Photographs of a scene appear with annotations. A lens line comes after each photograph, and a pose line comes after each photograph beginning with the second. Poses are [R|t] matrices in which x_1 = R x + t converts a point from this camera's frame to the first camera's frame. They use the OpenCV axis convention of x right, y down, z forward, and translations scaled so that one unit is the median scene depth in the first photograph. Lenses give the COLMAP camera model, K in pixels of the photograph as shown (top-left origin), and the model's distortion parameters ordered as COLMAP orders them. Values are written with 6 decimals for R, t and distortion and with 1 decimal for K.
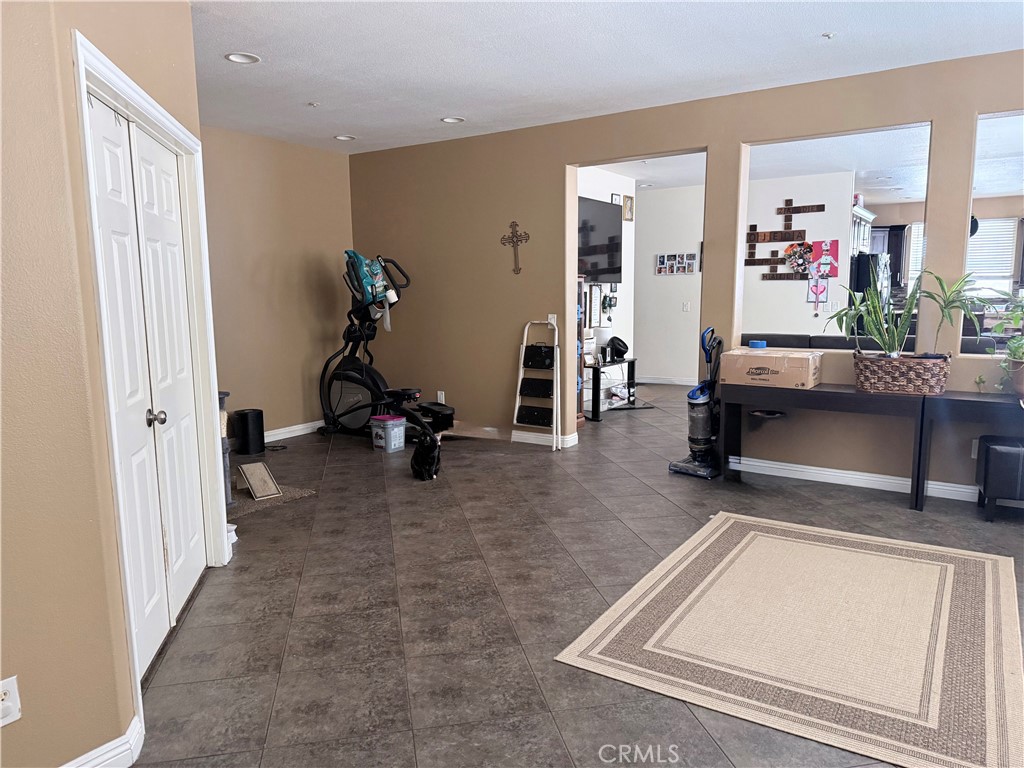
lens RADIAL K [[727.8, 0, 508.0], [0, 727.8, 383.6], [0, 0, 1]] dist [0.056683, -0.022832]
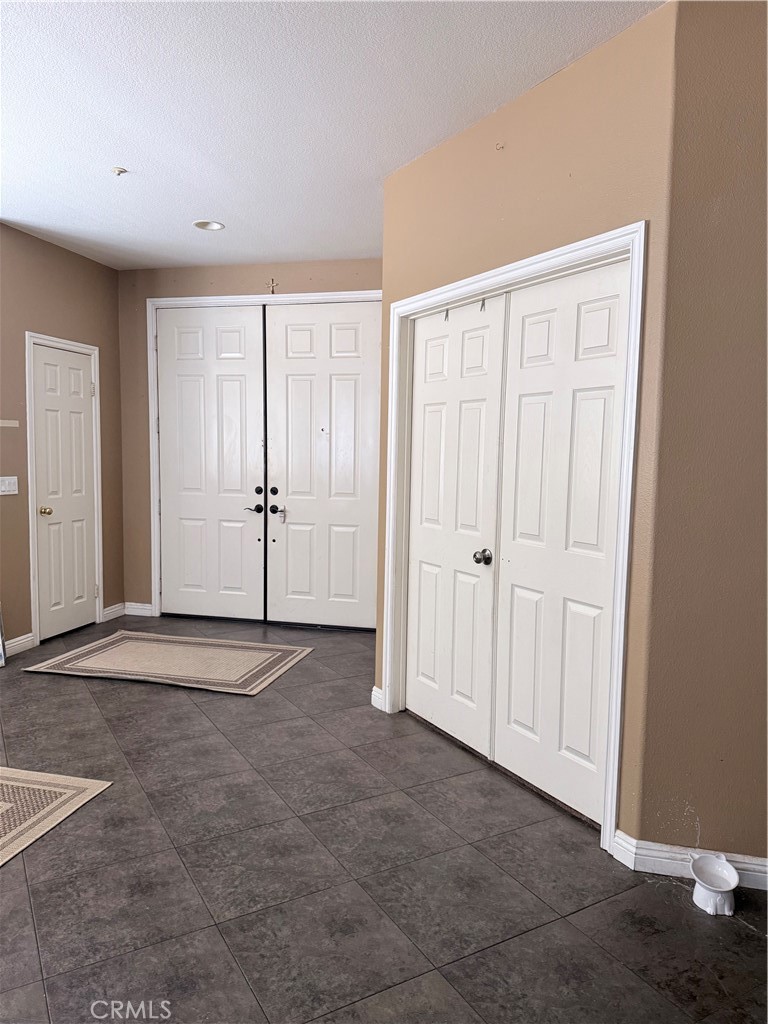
lens RADIAL K [[727.8, 0, 380.8], [0, 727.8, 513.6], [0, 0, 1]] dist [0.056683, -0.022832]
pose [[-0.945689, 0.034260, -0.323261, 0.020145], [-0.039905, 0.974674, 0.220040, -0.201025], [0.322613, 0.220989, -0.920372, 1.534942]]
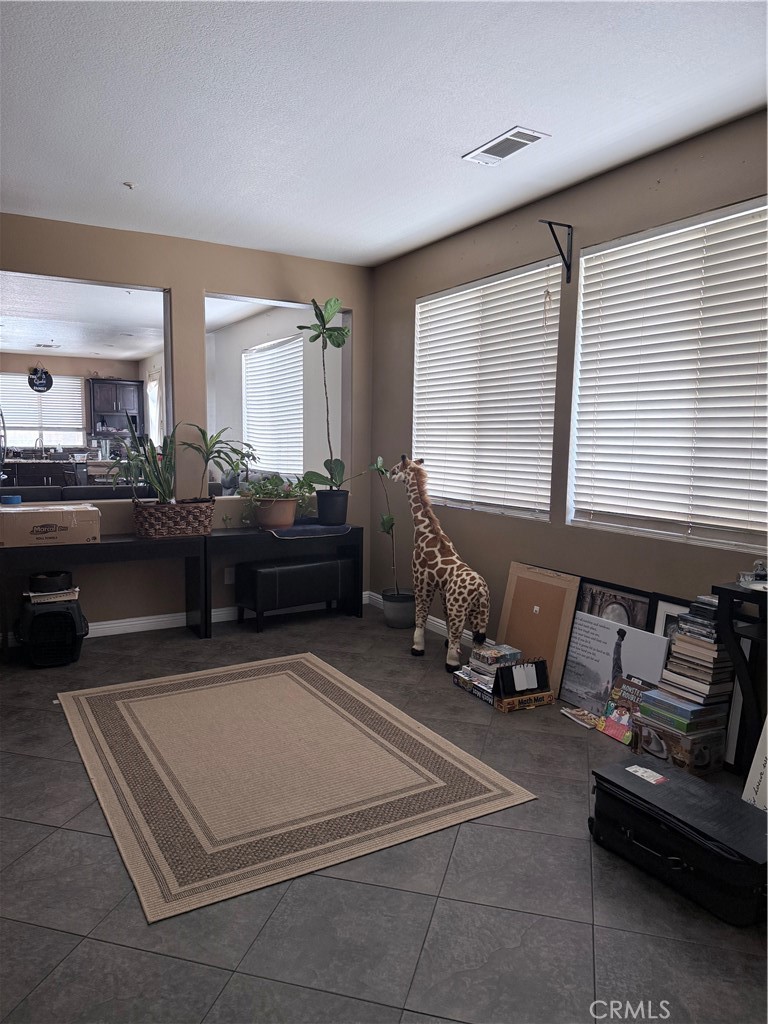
lens RADIAL K [[727.8, 0, 375.6], [0, 727.8, 514.7], [0, 0, 1]] dist [0.056683, -0.022832]
pose [[0.473888, -0.085656, 0.876409, -0.346661], [0.106453, 0.993531, 0.039543, -0.038097], [-0.874127, 0.074558, 0.479941, 0.294040]]
